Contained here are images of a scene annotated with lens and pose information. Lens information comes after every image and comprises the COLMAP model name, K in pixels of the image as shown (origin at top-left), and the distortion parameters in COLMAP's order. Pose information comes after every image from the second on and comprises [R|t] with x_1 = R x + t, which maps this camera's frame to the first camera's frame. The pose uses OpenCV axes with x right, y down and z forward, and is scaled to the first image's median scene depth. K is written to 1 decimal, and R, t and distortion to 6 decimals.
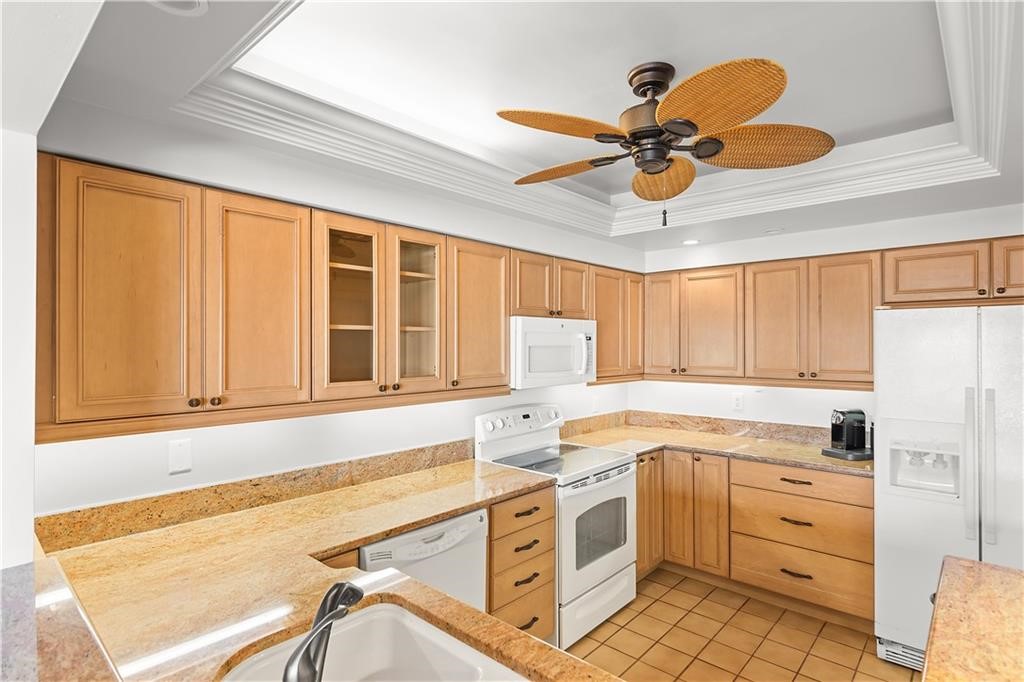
lens RADIAL K [[525.0, 0, 512.0], [0, 525.0, 341.0], [0, 0, 1]] dist [-0.001182, -0.000357]
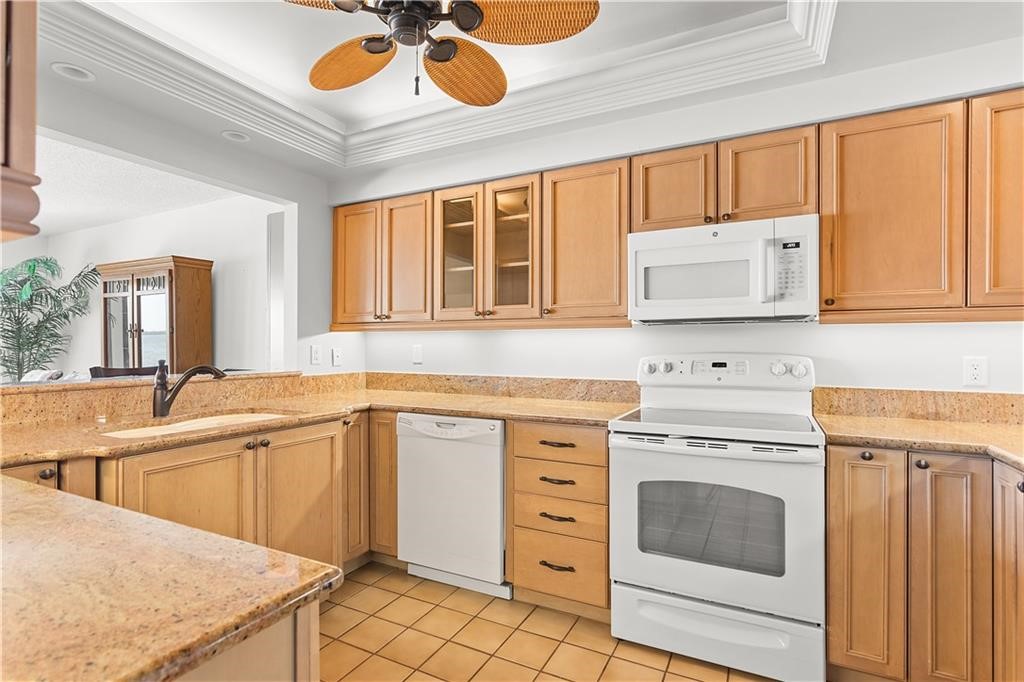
lens RADIAL K [[497.0, 0, 512.0], [0, 497.0, 341.0], [0, 0, 1]] dist [0.002145, -0.000048]
pose [[0.260558, -0.009486, -0.965412, 0.773502], [0.003004, 0.999955, -0.009014, 0.139188], [0.965454, -0.000551, 0.260574, 0.635488]]
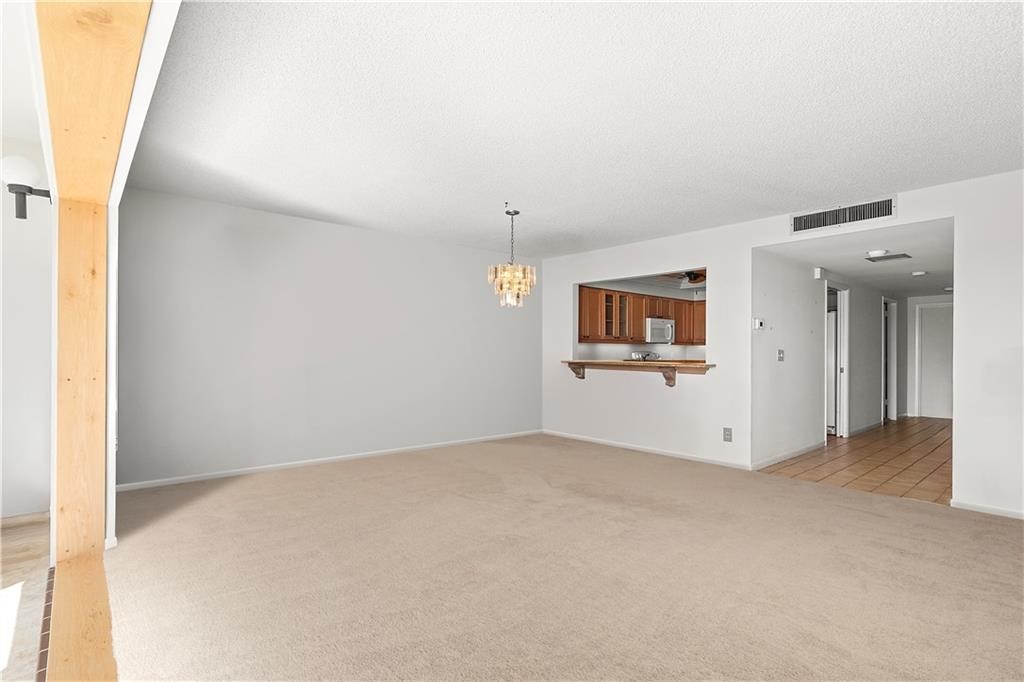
lens RADIAL K [[497.0, 0, 512.0], [0, 497.0, 341.0], [0, 0, 1]] dist [0.002145, -0.000048]
pose [[0.993452, 0.004057, -0.114180, -0.453153], [-0.005718, 0.999882, -0.014229, 0.132375], [0.114109, 0.014789, 0.993358, -1.952753]]
